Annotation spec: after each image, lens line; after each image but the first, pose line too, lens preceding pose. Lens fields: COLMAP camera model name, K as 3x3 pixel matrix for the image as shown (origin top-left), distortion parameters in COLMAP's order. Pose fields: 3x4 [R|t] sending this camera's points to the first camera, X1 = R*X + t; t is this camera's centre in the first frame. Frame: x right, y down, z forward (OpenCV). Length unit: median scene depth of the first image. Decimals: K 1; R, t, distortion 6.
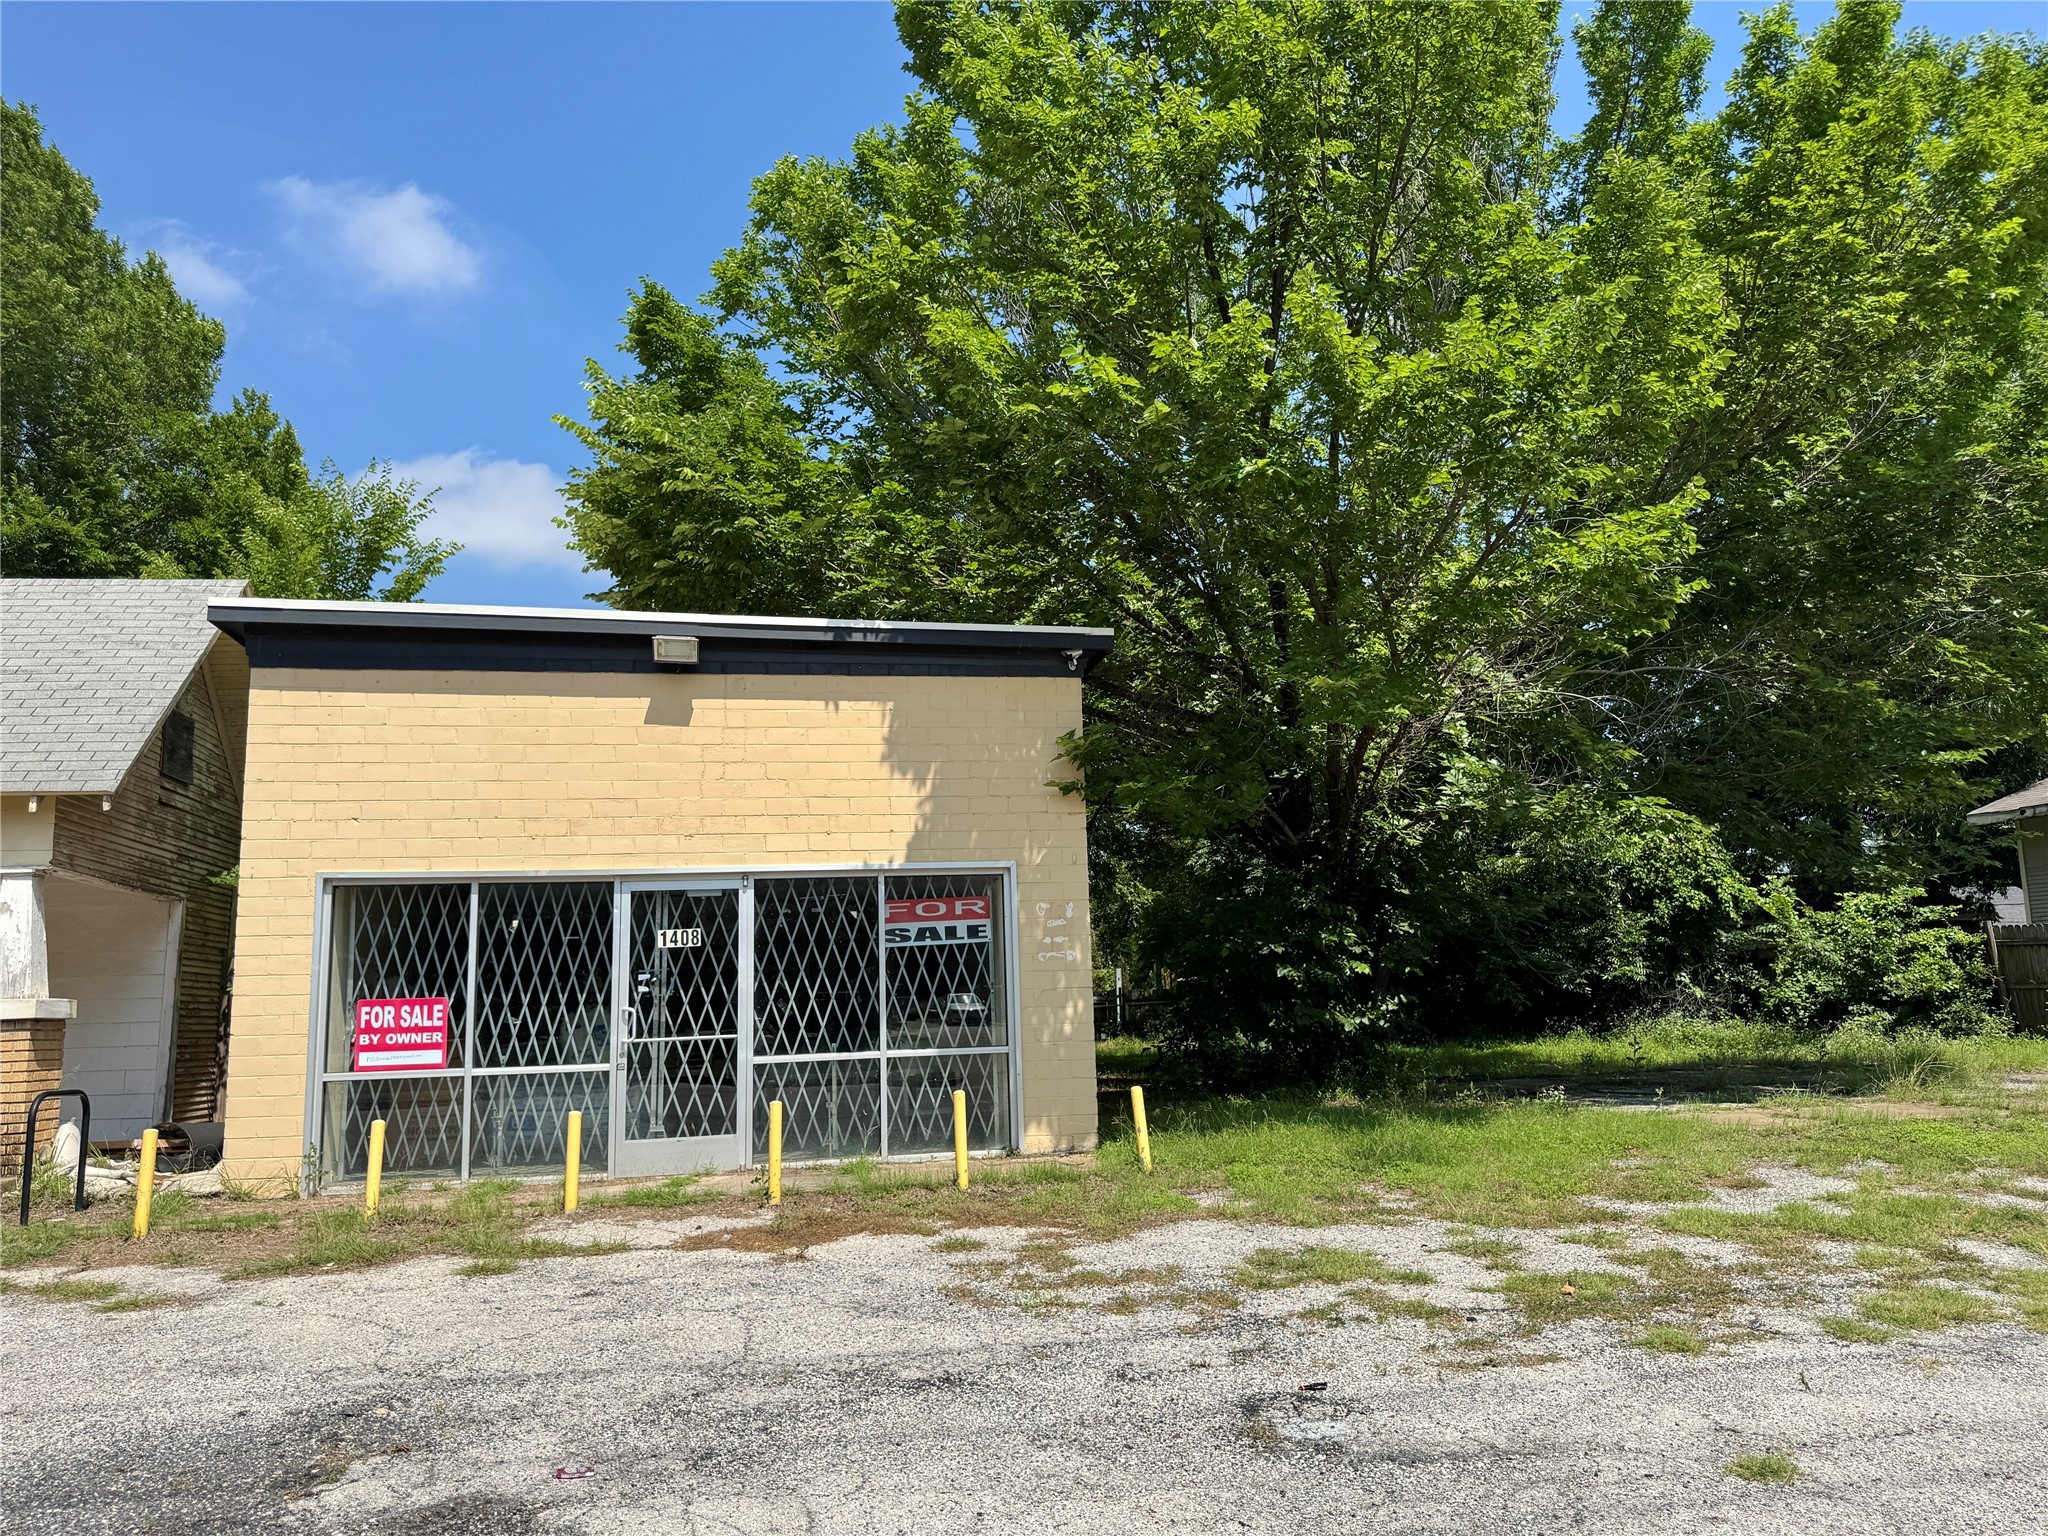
lens RADIAL K [[1454.7, 0, 1017.5], [0, 1454.7, 758.2], [0, 0, 1]] dist [0.120104, -0.192216]
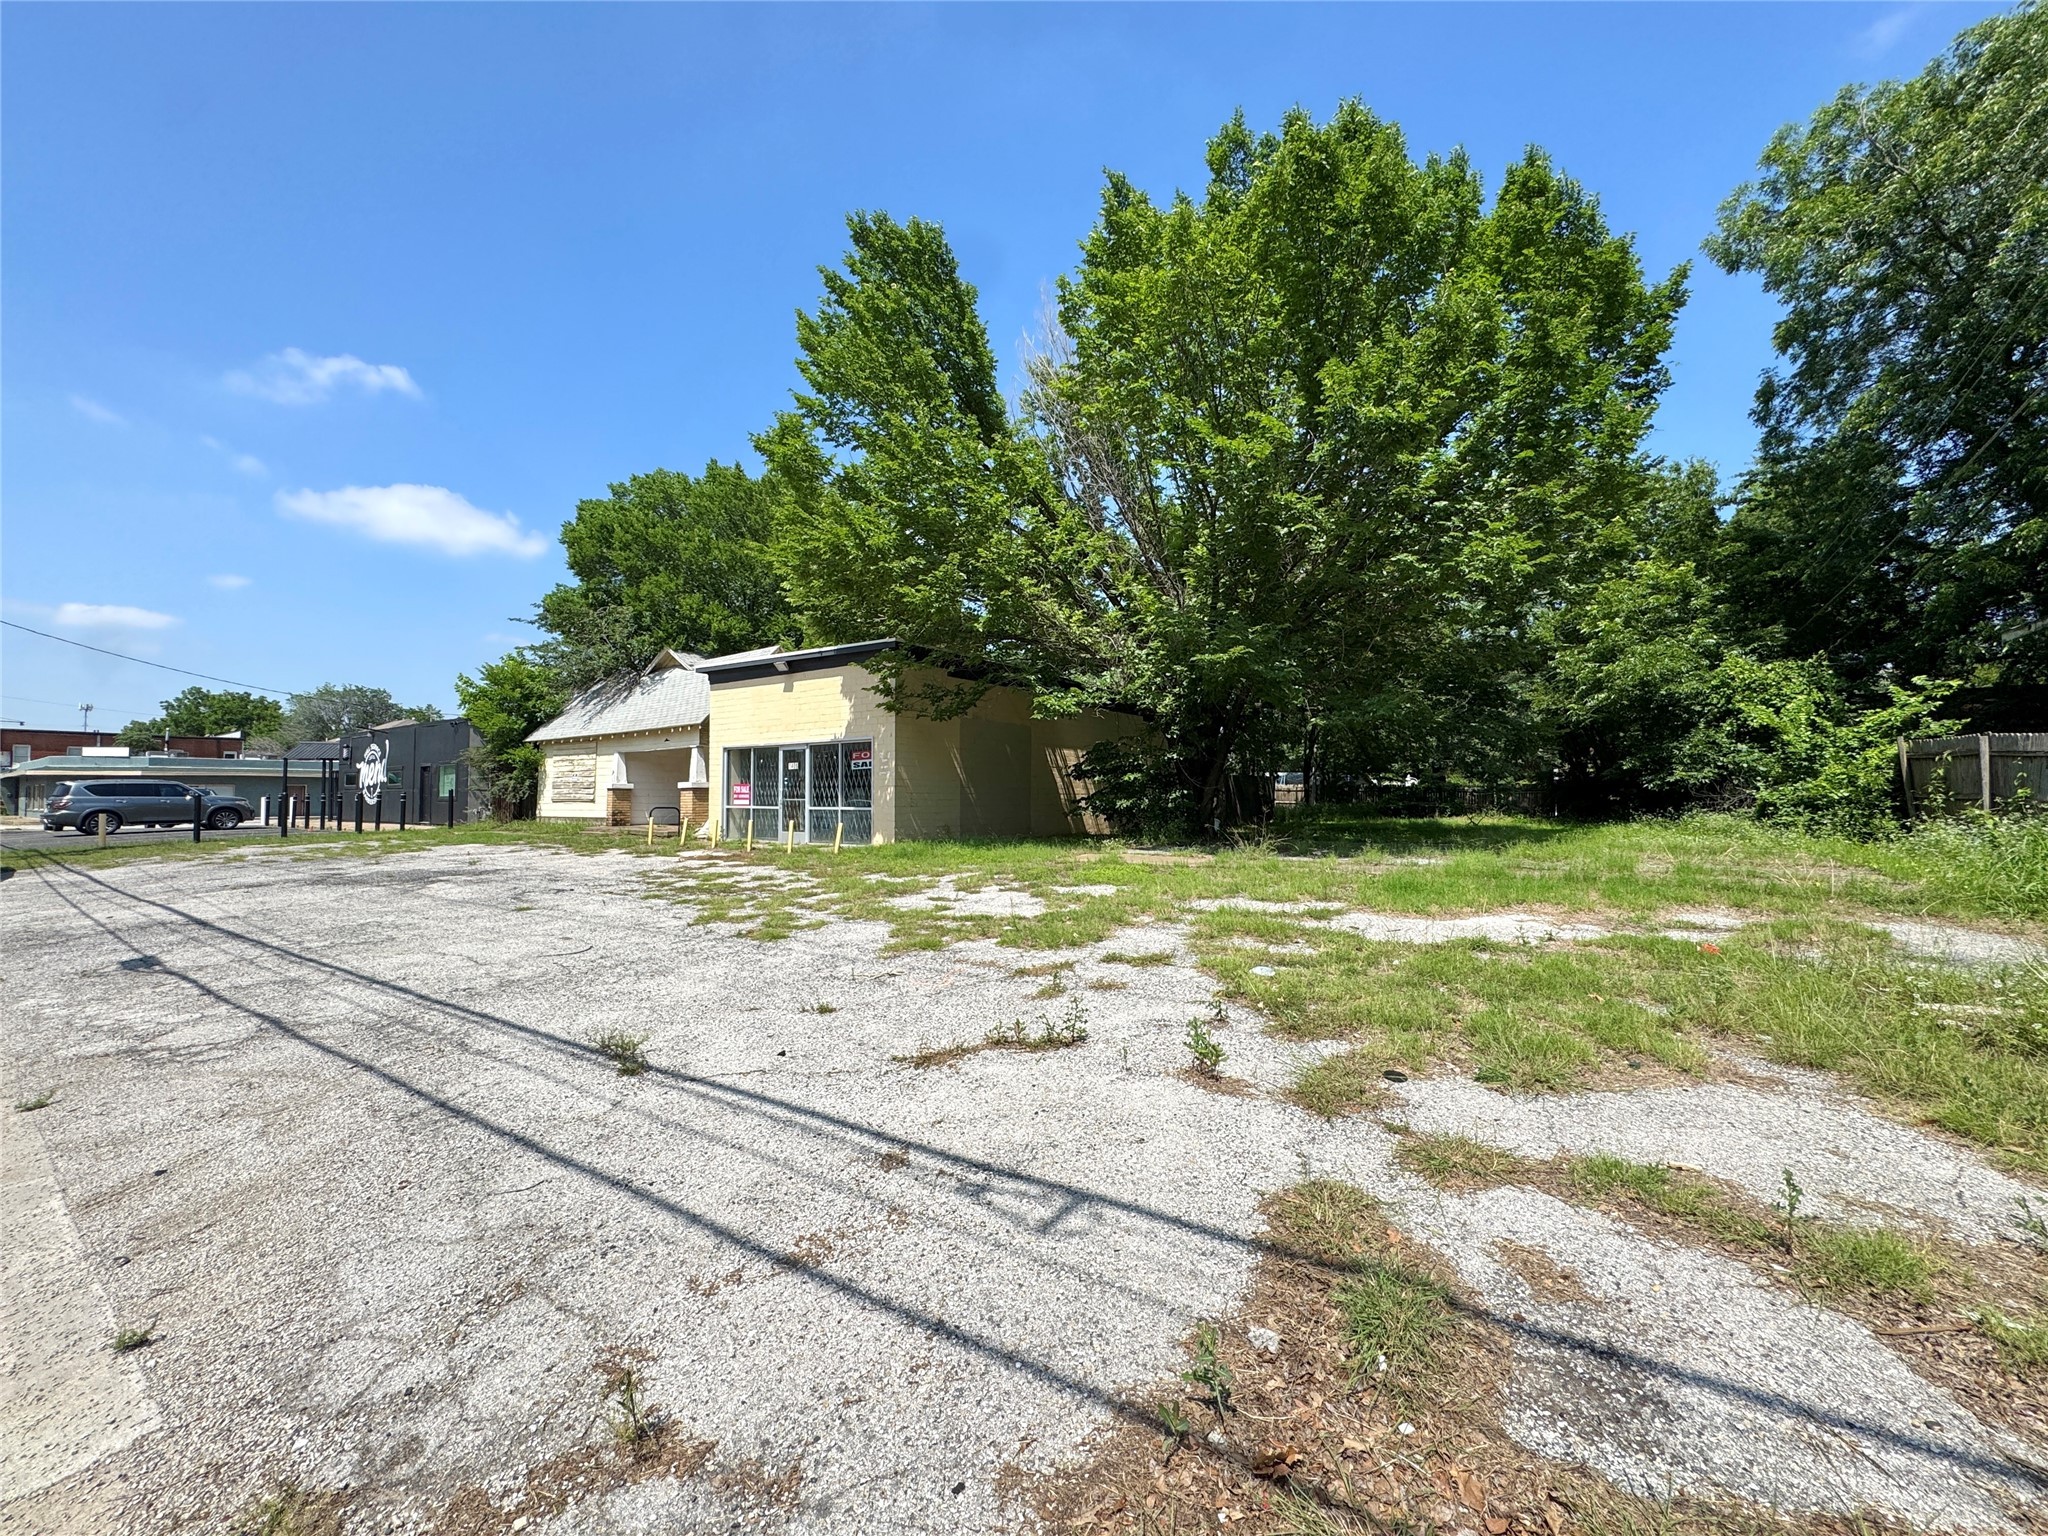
lens RADIAL K [[820.9, 0, 1027.6], [0, 820.9, 768.7], [0, 0, 1]] dist [-0.002367, -0.000820]
pose [[0.694952, 0.005219, -0.719037, 1.260562], [0.102763, 0.988988, 0.106499, 0.001717], [0.711675, -0.147902, 0.686763, 0.205346]]
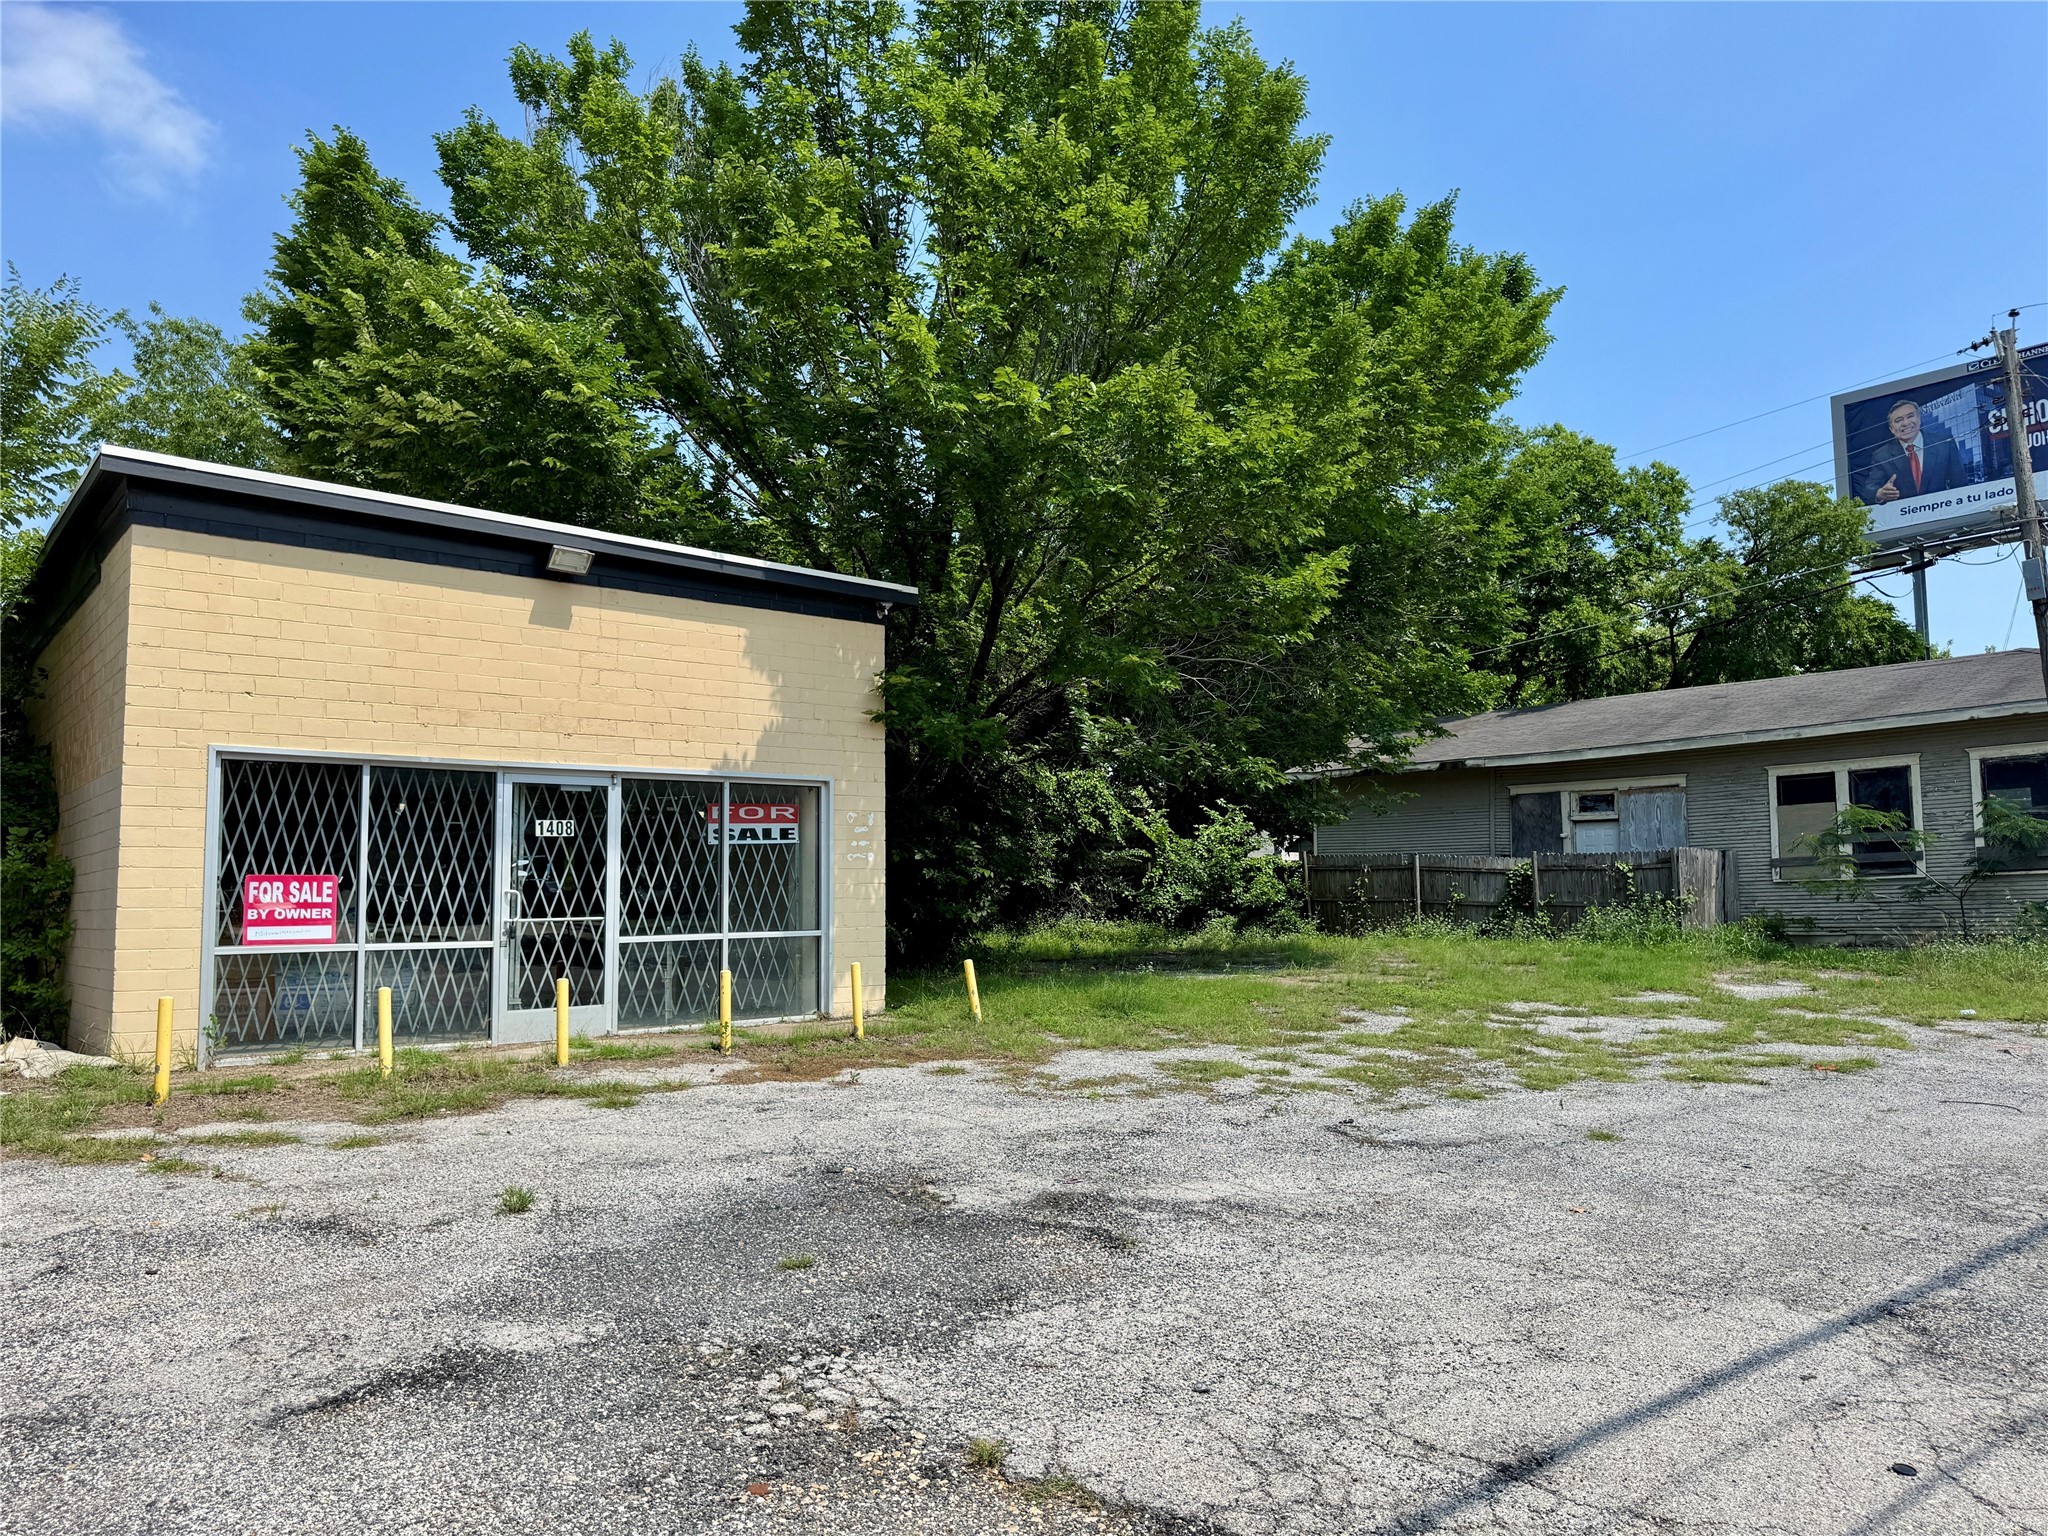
lens RADIAL K [[1450.2, 0, 1031.2], [0, 1450.2, 778.5], [0, 0, 1]] dist [0.036984, -0.050749]
pose [[0.872243, 0.060548, 0.485310, -0.443301], [-0.097308, 0.993953, 0.050884, -0.002530], [-0.479294, -0.091608, 0.872861, -0.100244]]
